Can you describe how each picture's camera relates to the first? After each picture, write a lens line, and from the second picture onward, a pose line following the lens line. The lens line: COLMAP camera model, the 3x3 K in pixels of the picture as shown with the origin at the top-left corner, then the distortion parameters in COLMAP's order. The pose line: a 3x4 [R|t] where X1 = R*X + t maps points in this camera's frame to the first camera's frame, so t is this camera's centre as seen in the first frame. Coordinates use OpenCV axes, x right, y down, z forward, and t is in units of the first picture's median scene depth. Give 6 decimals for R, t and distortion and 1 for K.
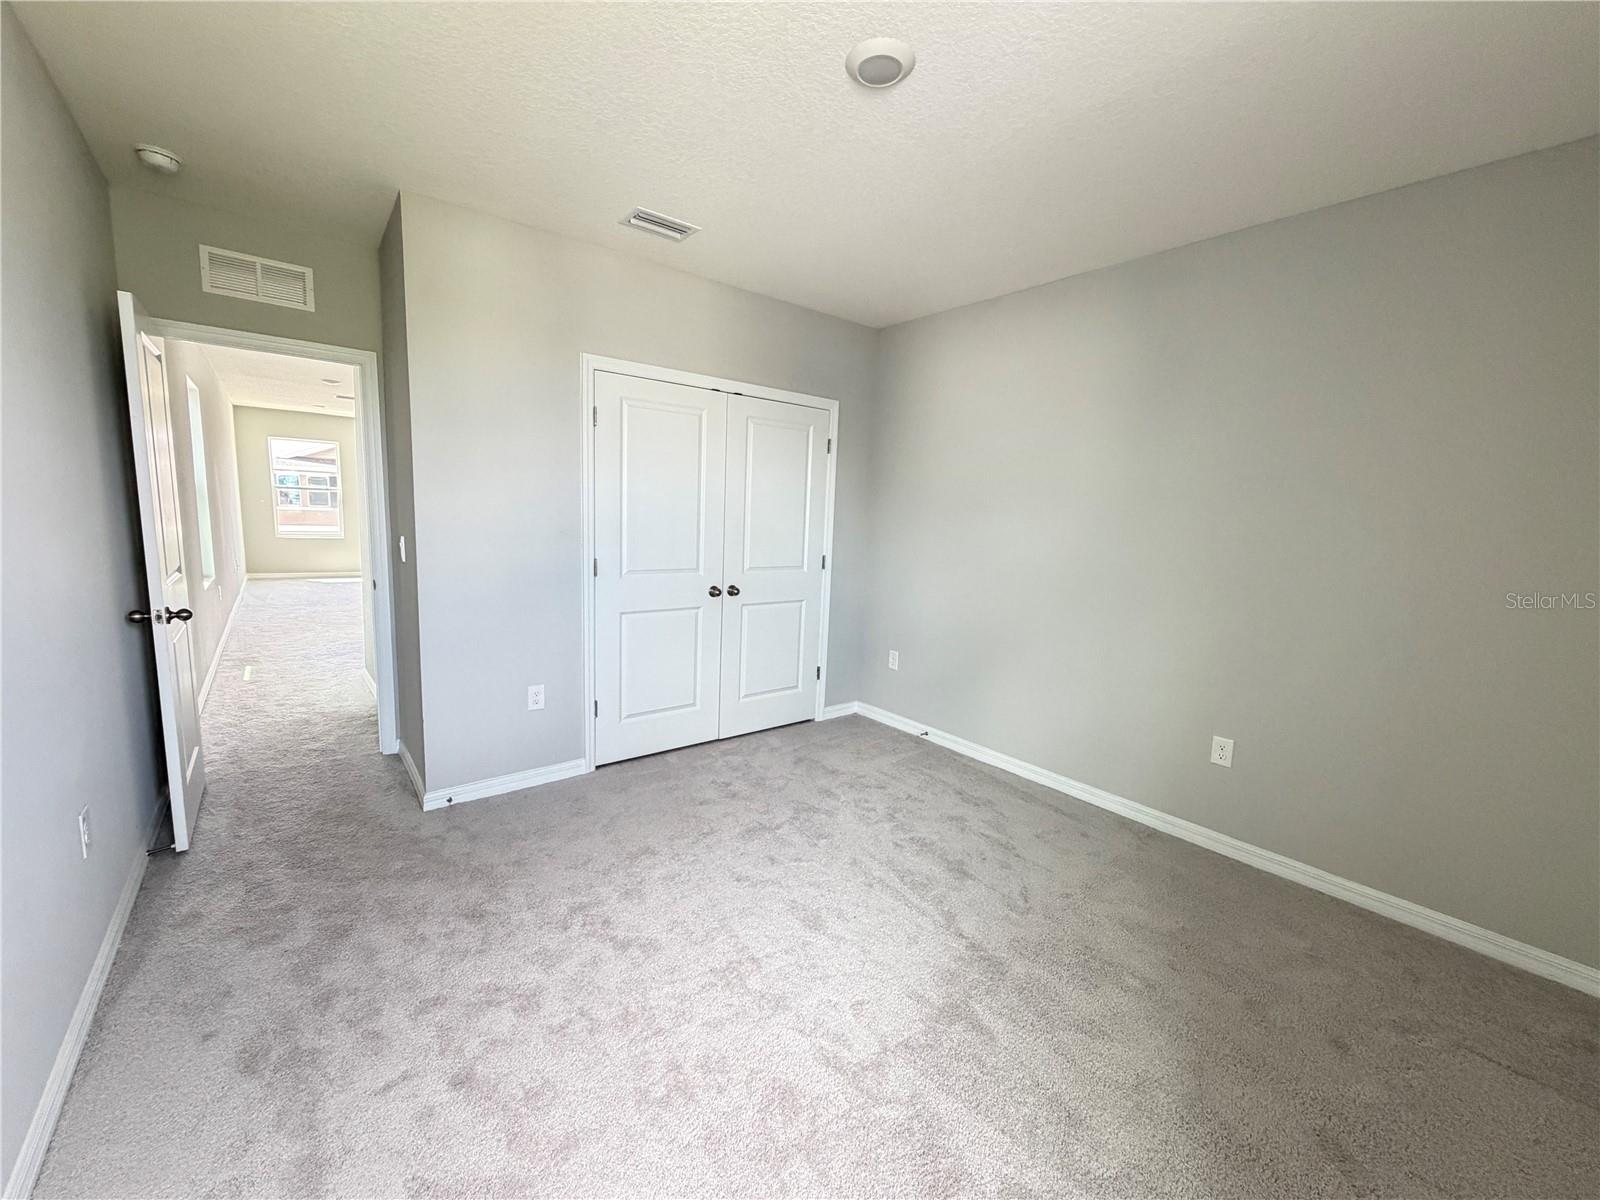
lens RADIAL K [[641.1, 0, 804.1], [0, 641.1, 604.6], [0, 0, 1]] dist [0.001467, -0.000036]
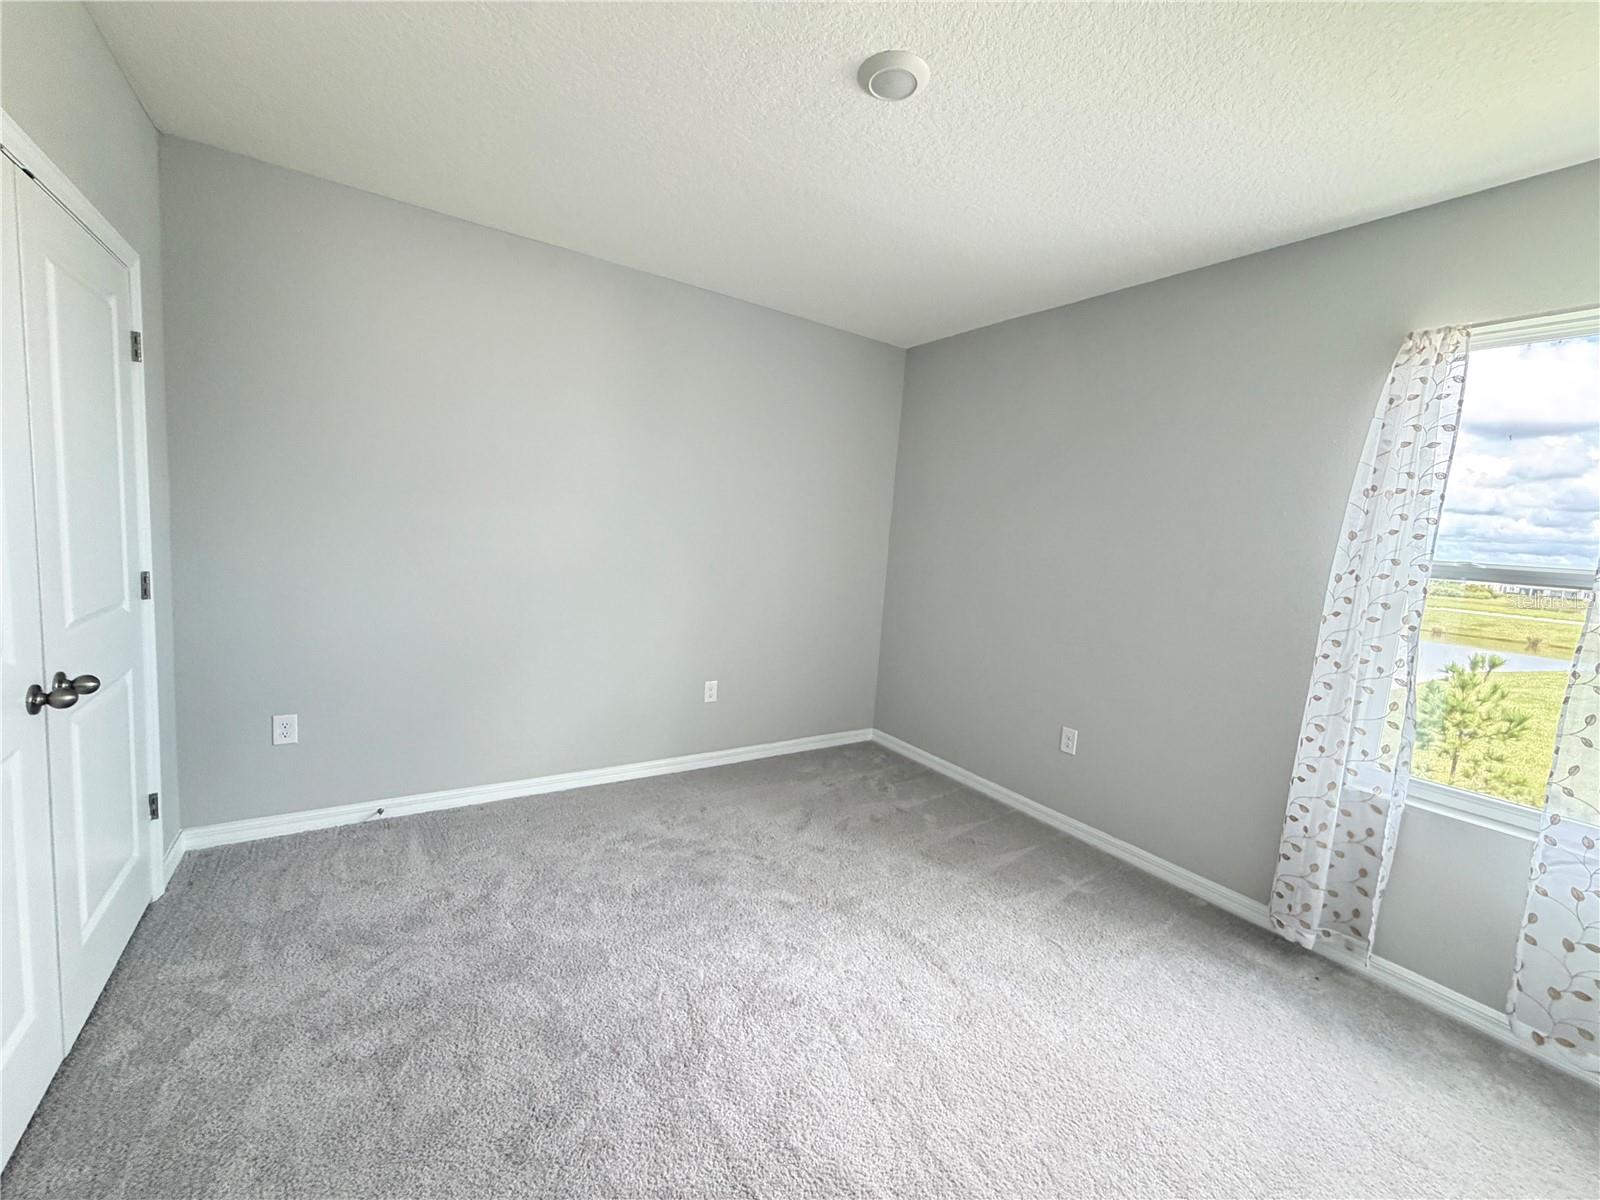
lens RADIAL K [[641.1, 0, 802.3], [0, 641.1, 595.1], [0, 0, 1]] dist [0.001467, -0.000036]
pose [[0.097182, -0.143554, 0.984859, -0.430116], [0.069998, 0.988079, 0.137116, -0.097424], [-0.992802, 0.055613, 0.106072, 0.470033]]
